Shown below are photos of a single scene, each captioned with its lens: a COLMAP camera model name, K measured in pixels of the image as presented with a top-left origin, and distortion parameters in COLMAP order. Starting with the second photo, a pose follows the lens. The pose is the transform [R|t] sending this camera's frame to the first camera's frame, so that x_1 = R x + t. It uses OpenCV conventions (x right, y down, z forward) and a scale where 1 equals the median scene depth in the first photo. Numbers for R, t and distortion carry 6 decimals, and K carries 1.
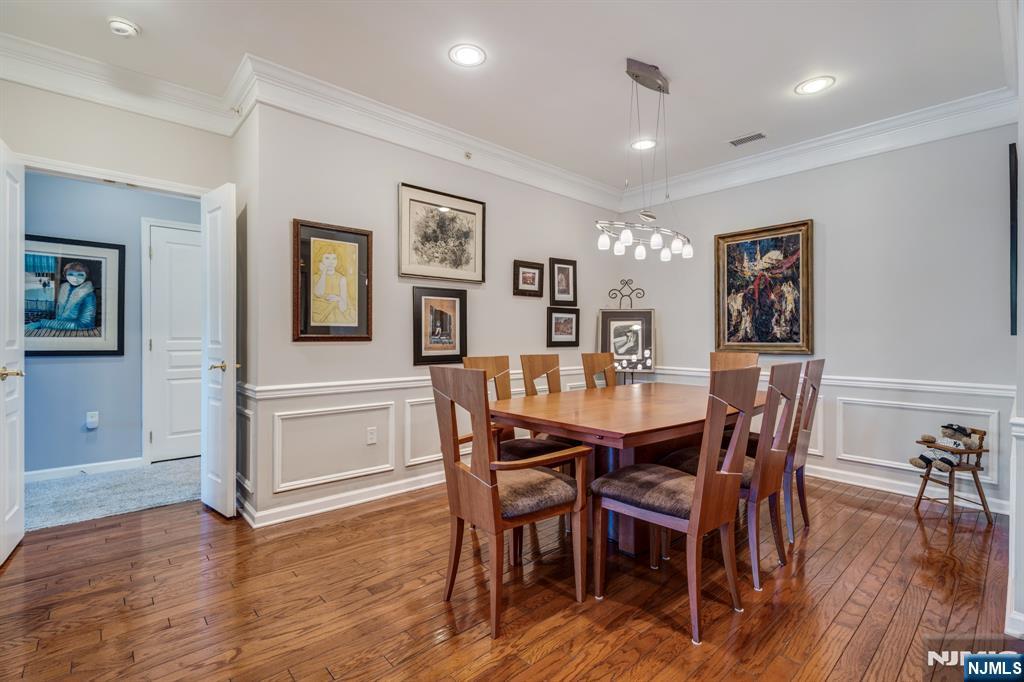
lens RADIAL K [[460.4, 0, 506.0], [0, 460.4, 337.5], [0, 0, 1]] dist [-0.002011, 0.001528]
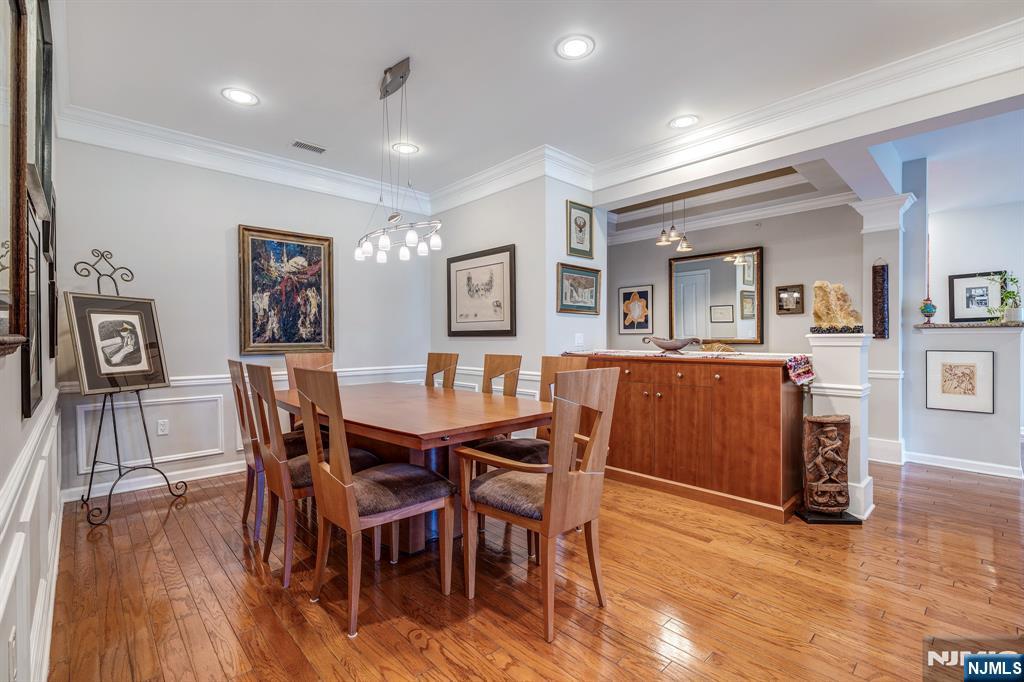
lens RADIAL K [[460.4, 0, 506.6], [0, 460.4, 338.5], [0, 0, 1]] dist [-0.002011, 0.001528]
pose [[-0.017812, -0.005333, 0.999827, -0.474604], [0.002986, 0.999981, 0.005387, -0.003172], [-0.999837, 0.003081, -0.017796, 0.519702]]
